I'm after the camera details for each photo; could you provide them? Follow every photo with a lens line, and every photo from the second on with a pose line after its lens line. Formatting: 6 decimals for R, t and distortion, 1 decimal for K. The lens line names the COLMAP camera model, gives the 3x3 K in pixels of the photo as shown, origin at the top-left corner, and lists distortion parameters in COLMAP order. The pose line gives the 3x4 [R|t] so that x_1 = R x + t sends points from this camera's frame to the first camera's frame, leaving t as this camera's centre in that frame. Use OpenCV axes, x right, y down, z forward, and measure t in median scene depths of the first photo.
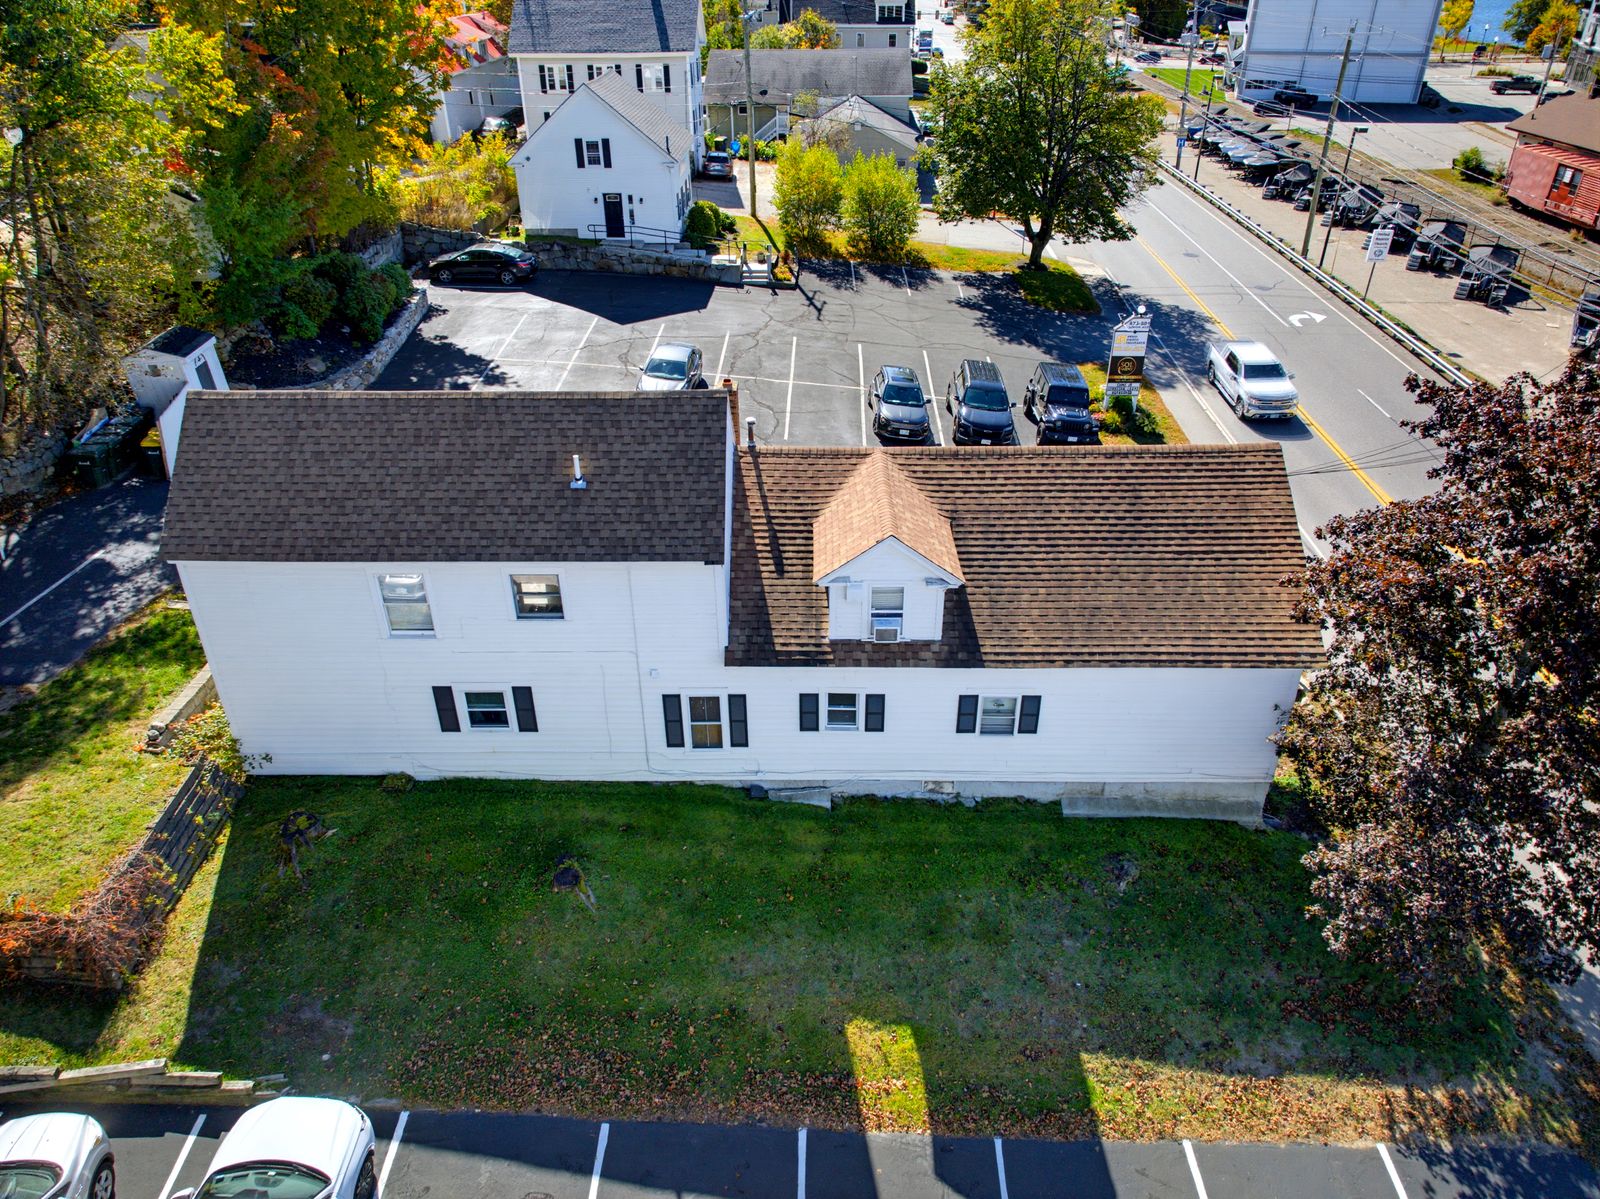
lens RADIAL K [[1072.9, 0, 819.1], [0, 1072.9, 596.8], [0, 0, 1]] dist [-0.000700, -0.001049]
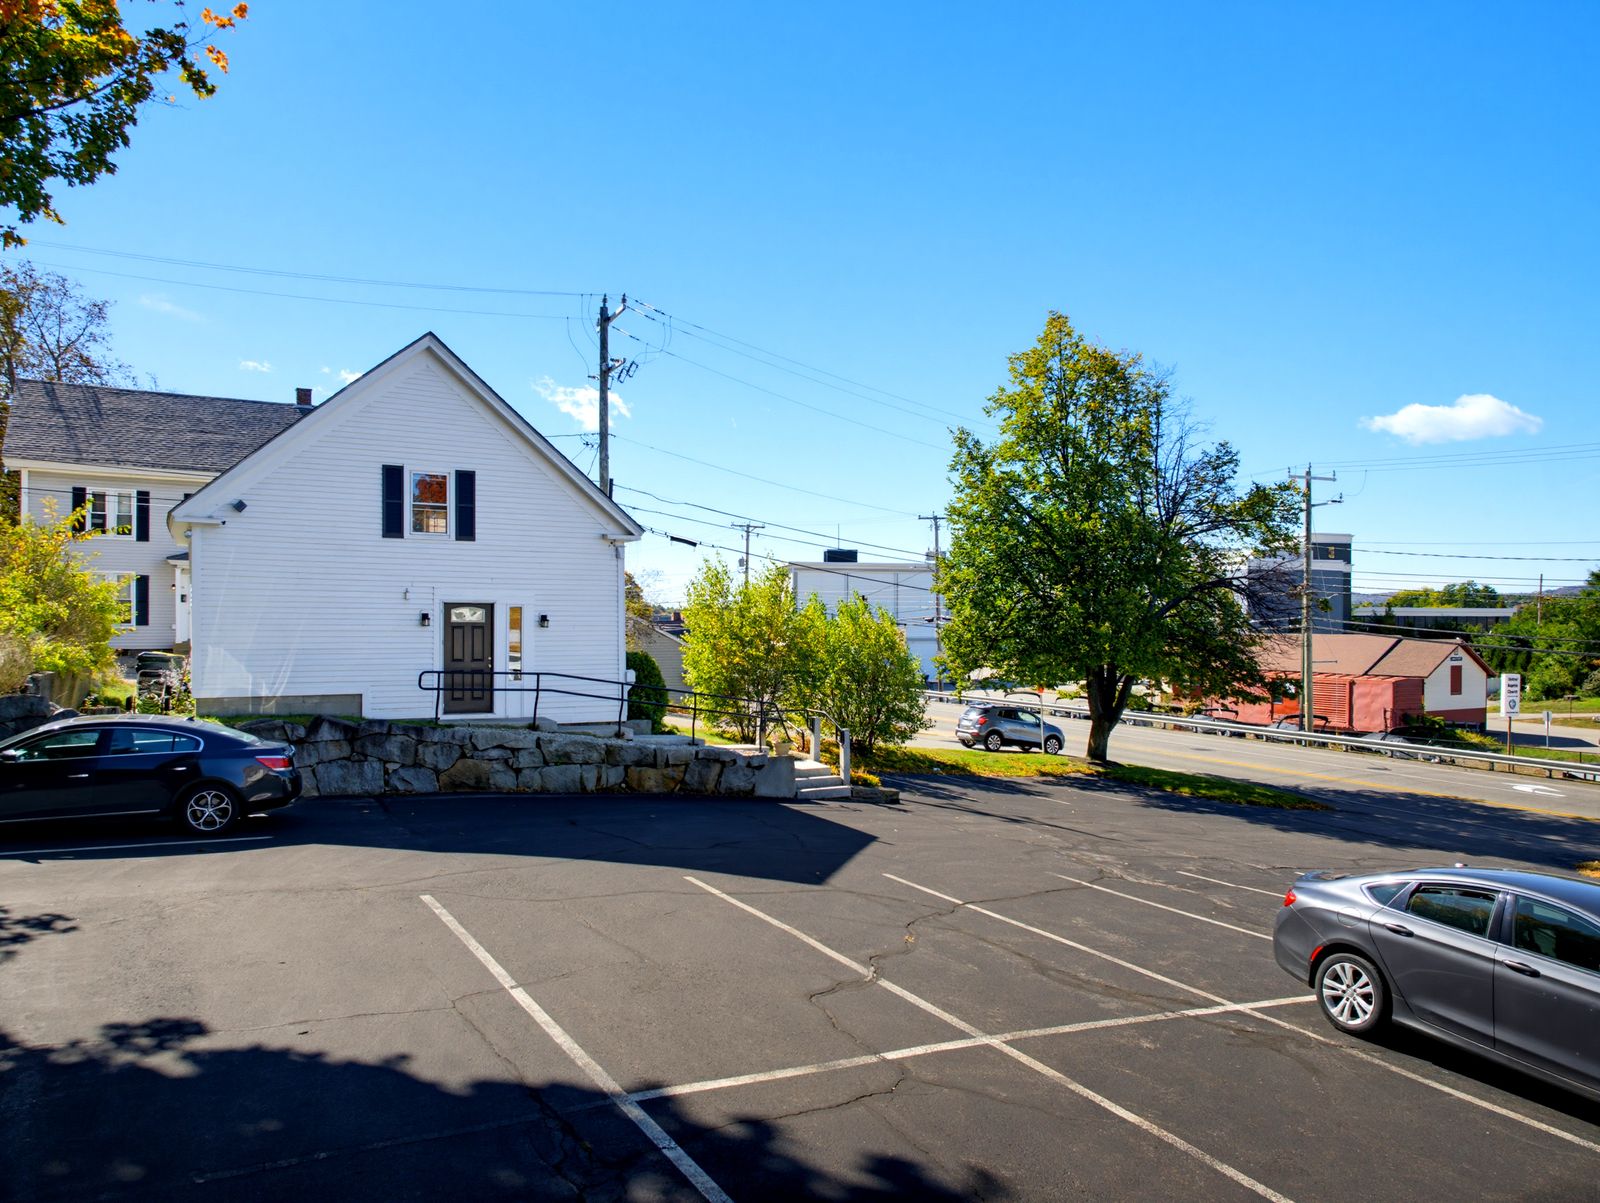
lens RADIAL K [[1106.9, 0, 799.9], [0, 1106.9, 628.7], [0, 0, 1]] dist [-0.005075, -0.002484]
pose [[0.865779, 0.004036, 0.500411, -0.290590], [0.257156, 0.854249, -0.451806, -0.158582], [-0.429299, 0.519848, 0.738553, 0.663245]]
